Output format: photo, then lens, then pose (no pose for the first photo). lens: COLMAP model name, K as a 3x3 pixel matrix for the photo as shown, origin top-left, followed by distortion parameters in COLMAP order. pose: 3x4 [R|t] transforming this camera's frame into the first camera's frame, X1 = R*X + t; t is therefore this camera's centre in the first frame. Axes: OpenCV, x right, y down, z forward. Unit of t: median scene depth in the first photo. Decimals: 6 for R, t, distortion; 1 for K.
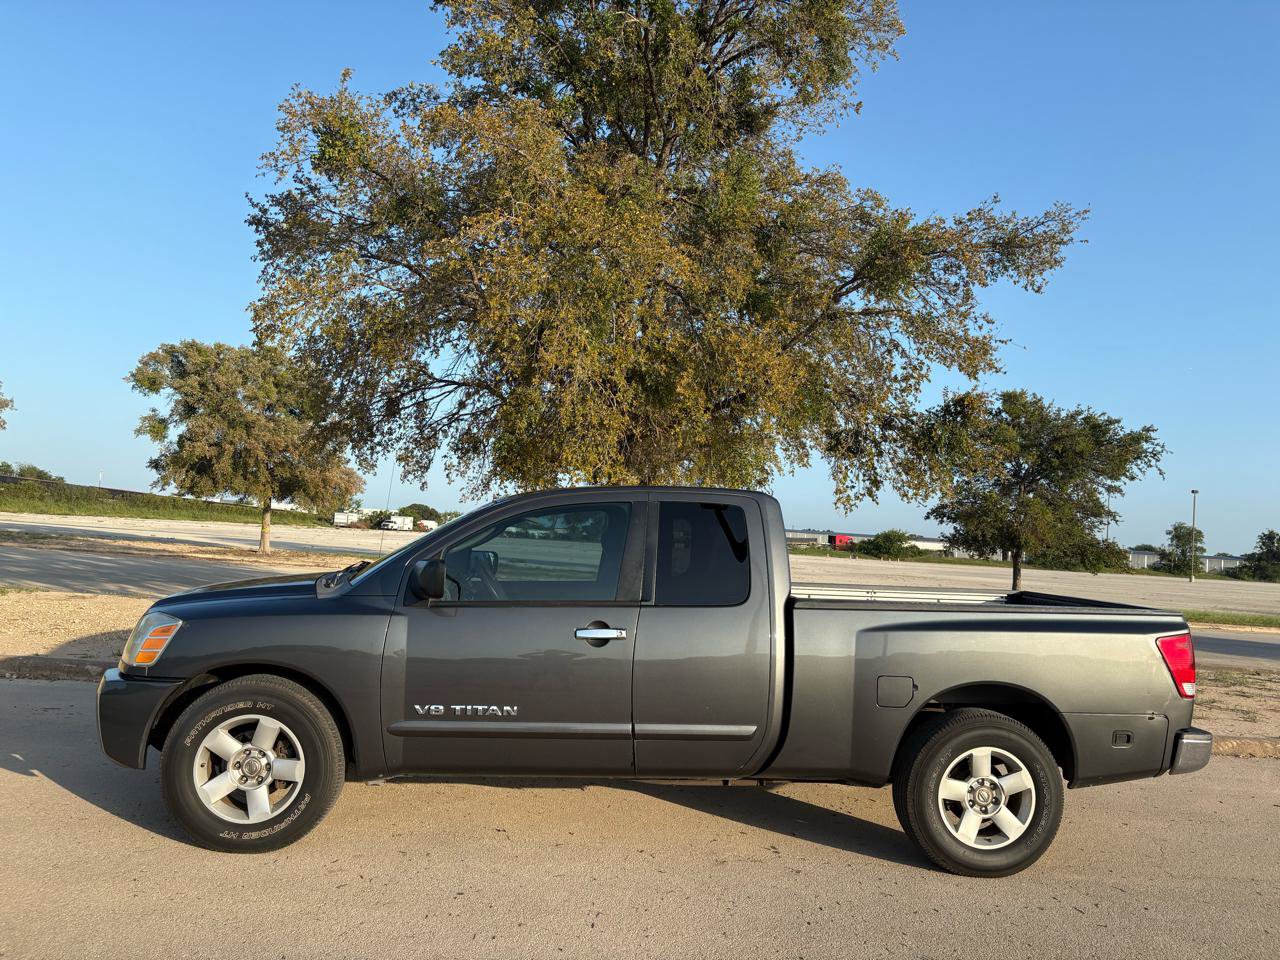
lens RADIAL K [[974.0, 0, 640.0], [0, 974.0, 480.0], [0, 0, 1]] dist [0.032499, -0.048593]
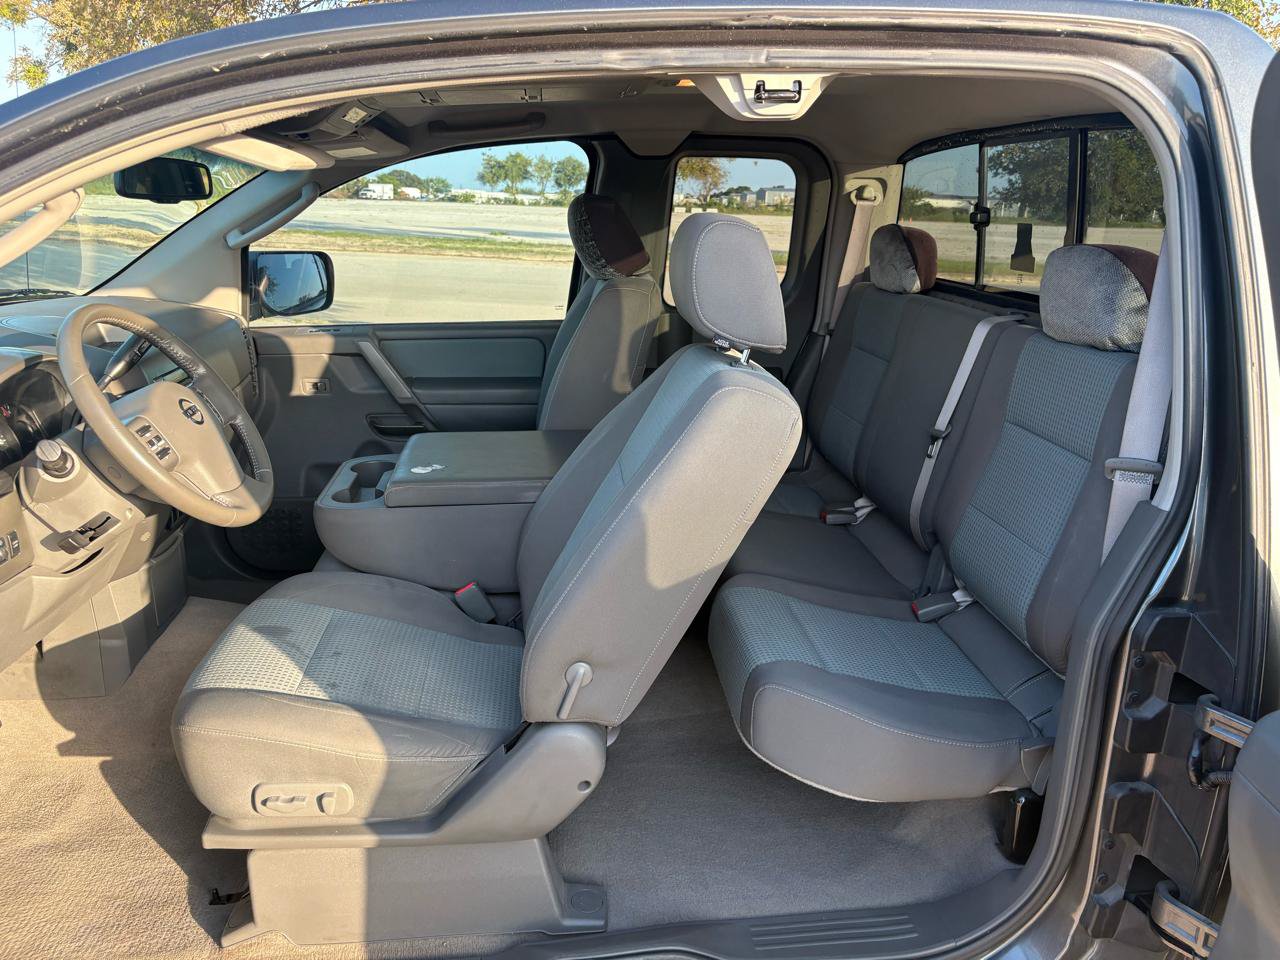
lens RADIAL K [[974.0, 0, 640.0], [0, 974.0, 480.0], [0, 0, 1]] dist [0.032499, -0.048593]
pose [[0.999767, -0.020989, -0.004982, -0.005642], [0.021456, 0.943536, 0.330573, 0.020685], [-0.002237, -0.330603, 0.943767, 0.378264]]
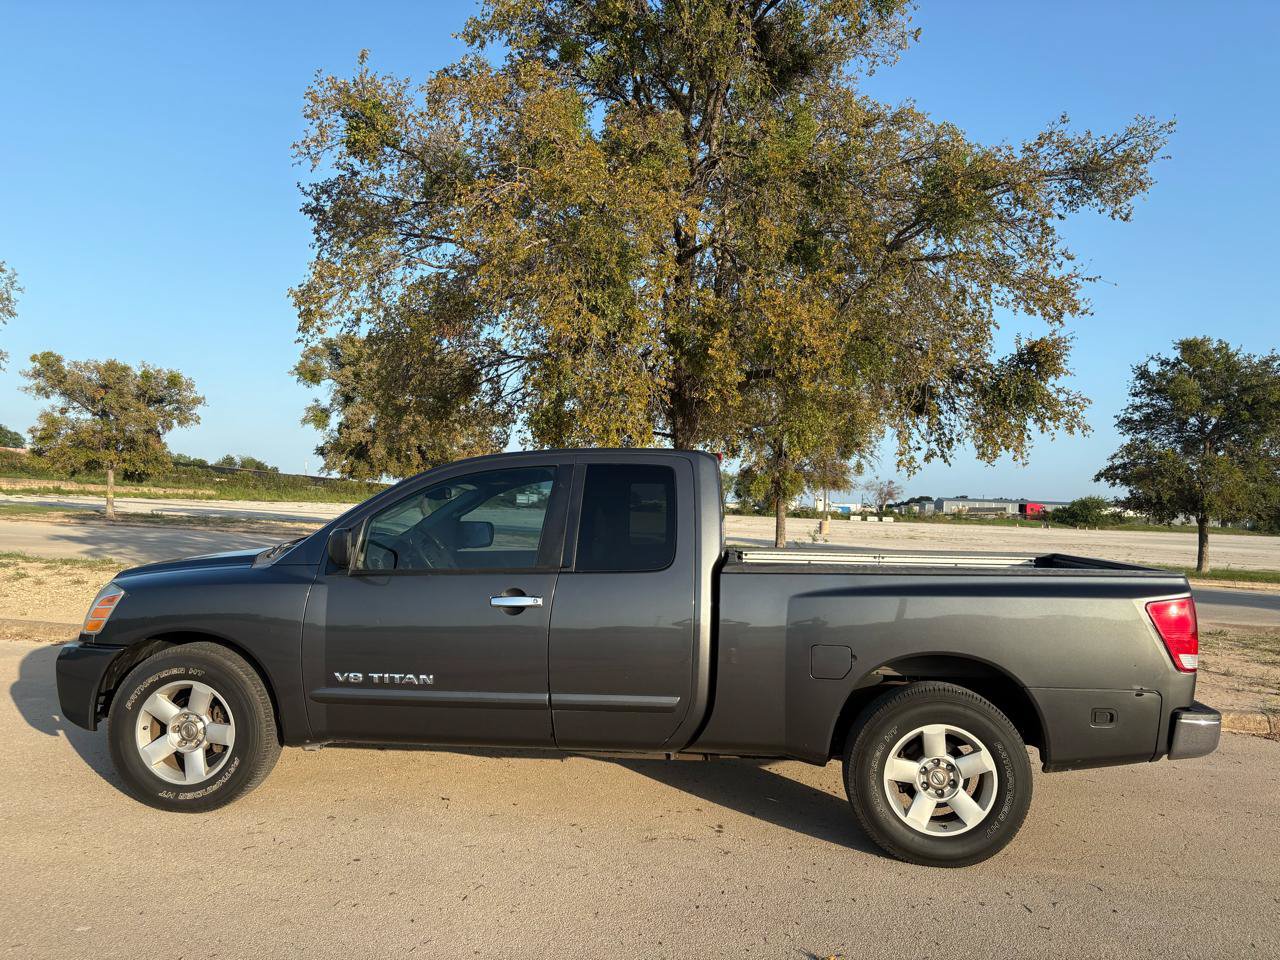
lens RADIAL K [[973.1, 0, 643.0], [0, 973.1, 483.5], [0, 0, 1]] dist [0.025382, -0.034218]
pose [[0.982420, -0.027651, -0.184627, 0.133638], [0.032923, 0.999131, 0.025549, 0.010054], [0.183760, -0.031178, 0.982477, 0.037886]]
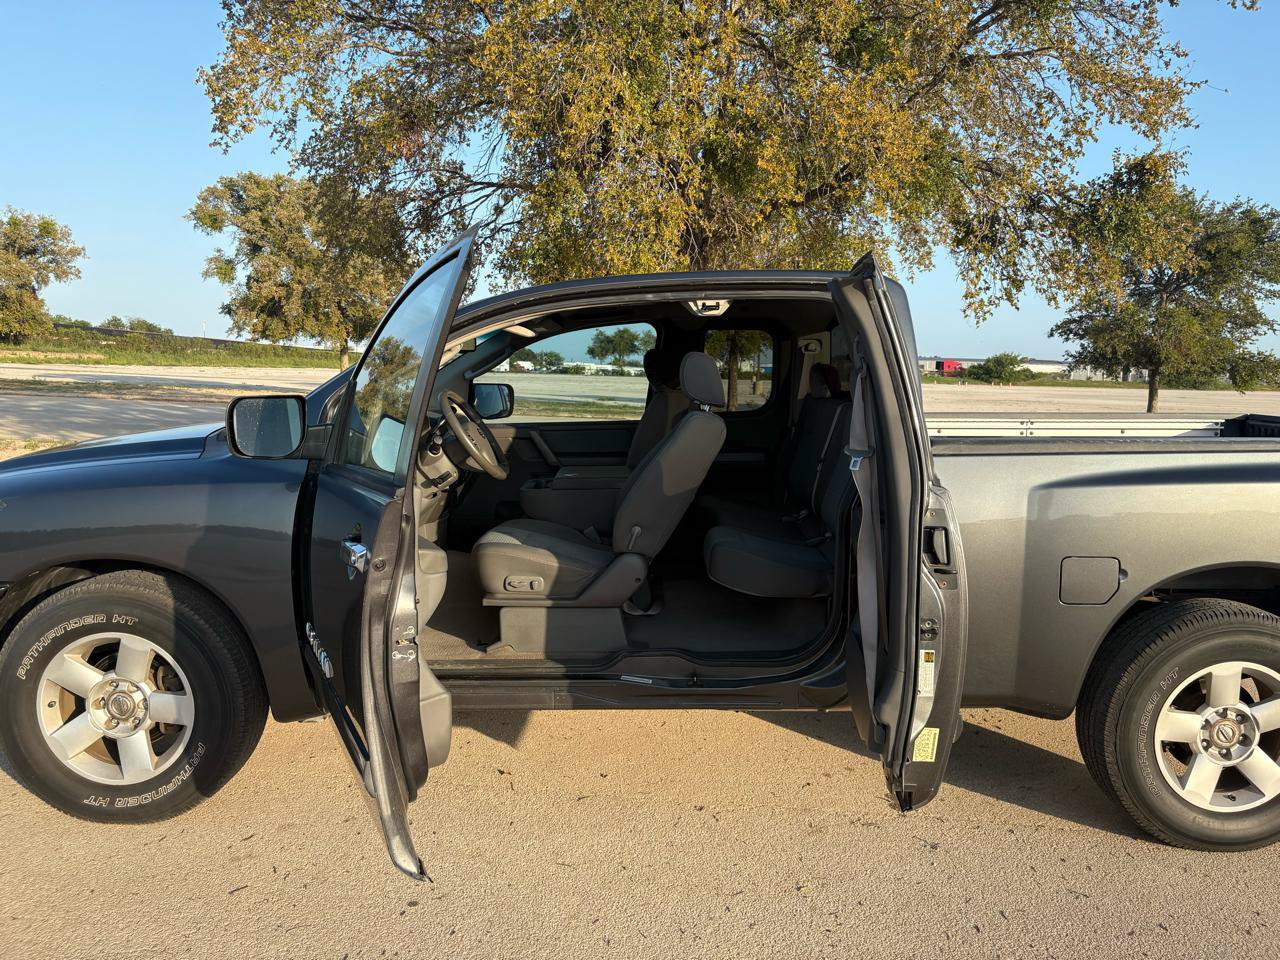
lens RADIAL K [[967.2, 0, 654.5], [0, 967.2, 471.3], [0, 0, 1]] dist [0.076169, -0.116658]
pose [[0.995549, -0.024216, -0.091077, 0.019843], [0.038464, 0.986672, 0.158111, 0.018331], [0.086035, -0.160910, 0.983212, 0.187181]]
